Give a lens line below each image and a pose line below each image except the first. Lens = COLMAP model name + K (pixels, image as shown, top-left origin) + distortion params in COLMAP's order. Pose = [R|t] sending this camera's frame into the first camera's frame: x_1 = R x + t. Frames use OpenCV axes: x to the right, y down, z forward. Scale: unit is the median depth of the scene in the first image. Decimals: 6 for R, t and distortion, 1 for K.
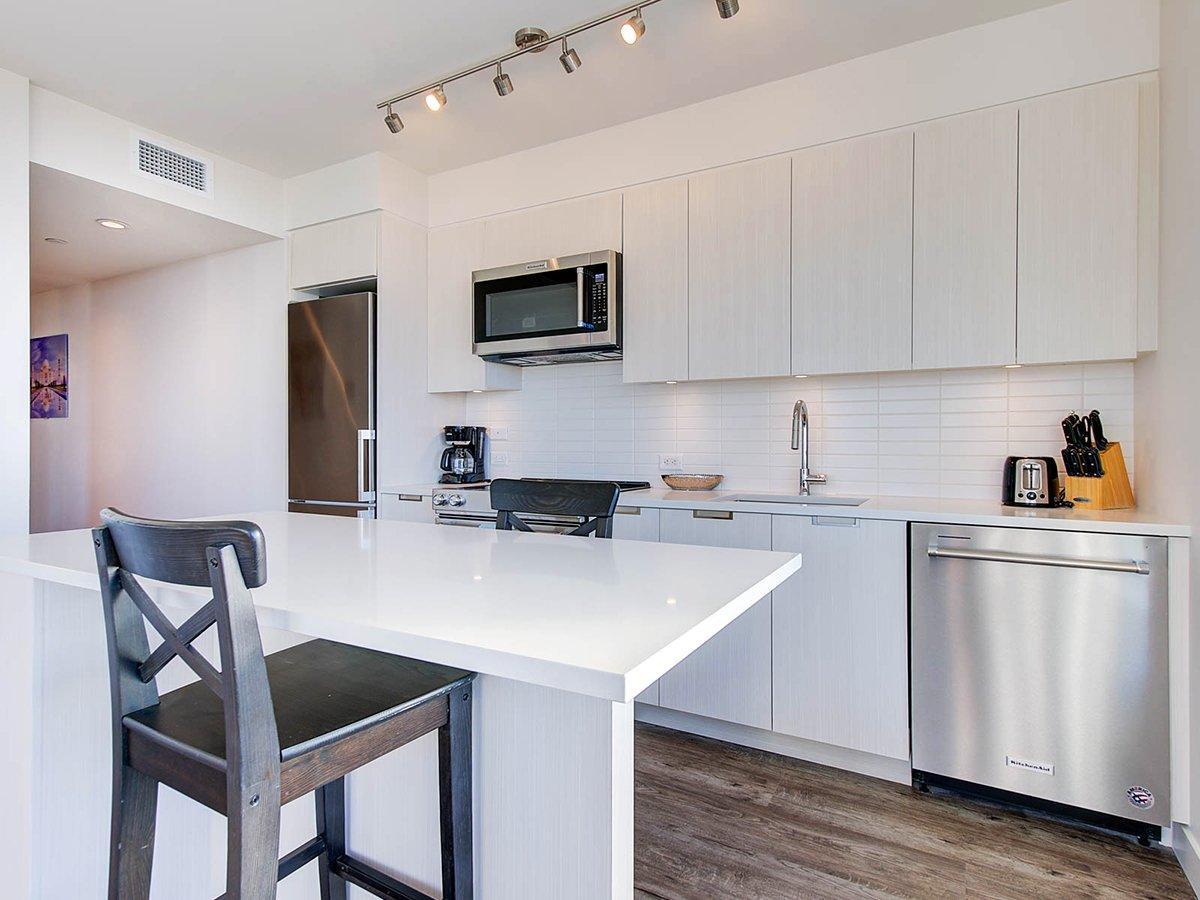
lens RADIAL K [[621.4, 0, 600.9], [0, 621.4, 440.9], [0, 0, 1]] dist [0.018598, -0.000066]
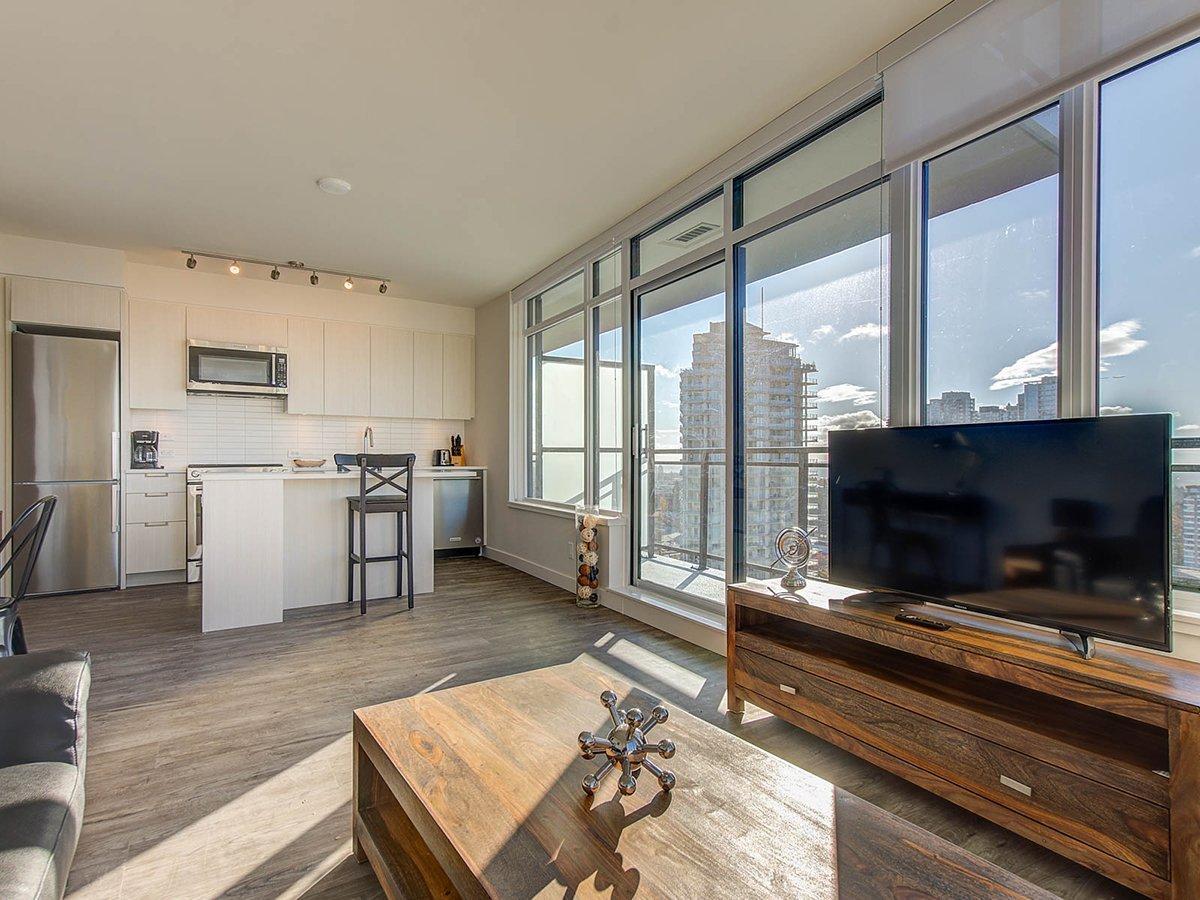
lens RADIAL K [[562.6, 0, 600.7], [0, 562.6, 457.1], [0, 0, 1]] dist [-0.005547, -0.000487]
pose [[0.448382, 0.000078, 0.893842, -1.355207], [0.004615, 0.999986, -0.002402, 0.070834], [-0.893830, 0.005202, 0.448375, -0.857802]]
